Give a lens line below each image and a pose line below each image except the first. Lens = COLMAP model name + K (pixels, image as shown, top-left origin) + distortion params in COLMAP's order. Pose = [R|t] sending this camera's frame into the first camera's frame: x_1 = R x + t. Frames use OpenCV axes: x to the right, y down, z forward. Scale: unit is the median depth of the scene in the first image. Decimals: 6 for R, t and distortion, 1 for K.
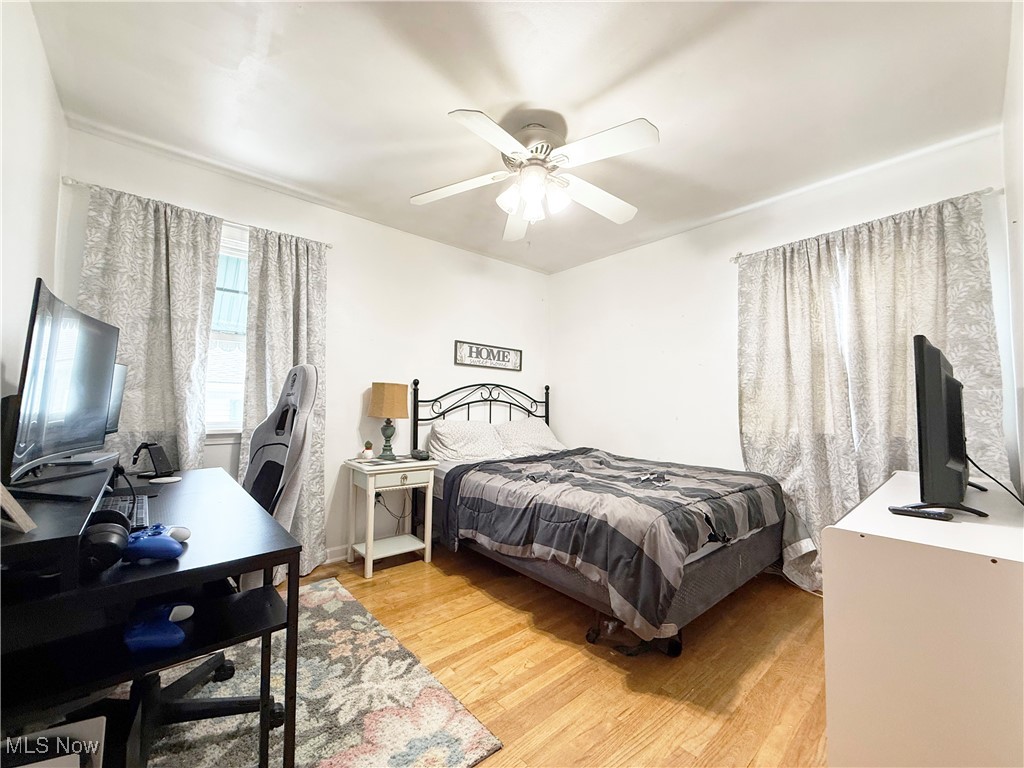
lens RADIAL K [[408.8, 0, 476.1], [0, 408.8, 382.5], [0, 0, 1]] dist [-0.000037, -0.000309]
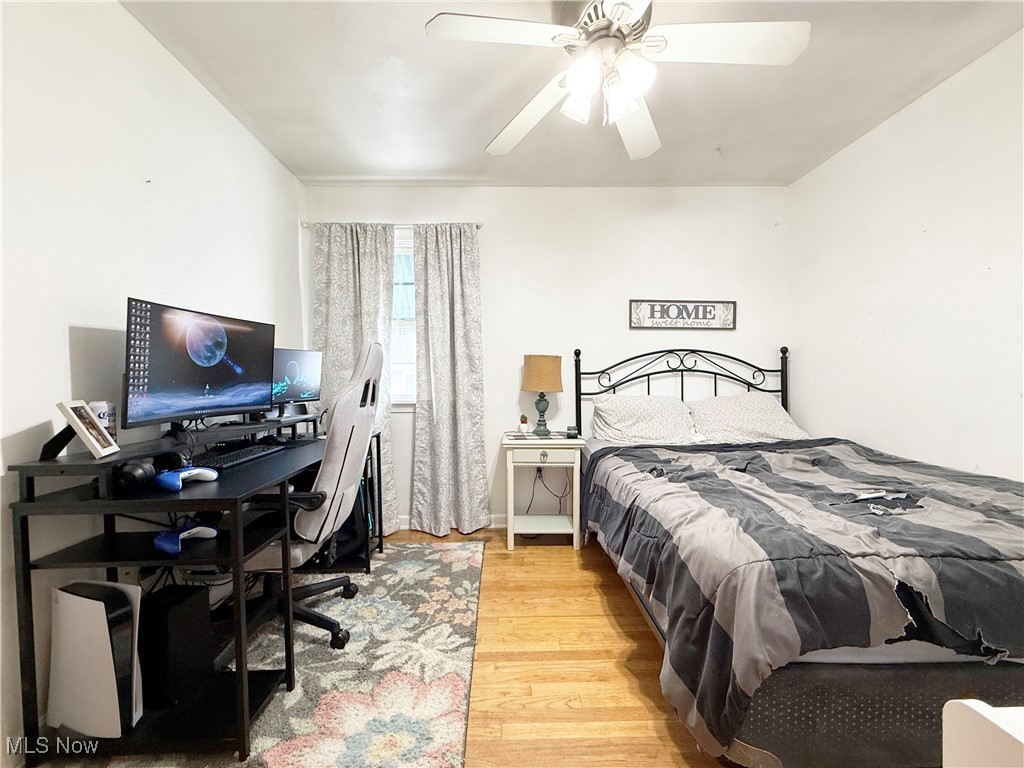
lens RADIAL K [[408.8, 0, 512.0], [0, 408.8, 383.1], [0, 0, 1]] dist [-0.000037, -0.000309]
pose [[0.784352, -0.010376, -0.620229, 0.365126], [0.047473, 0.997932, 0.043341, 0.025086], [0.618497, -0.063439, 0.783222, 0.240462]]
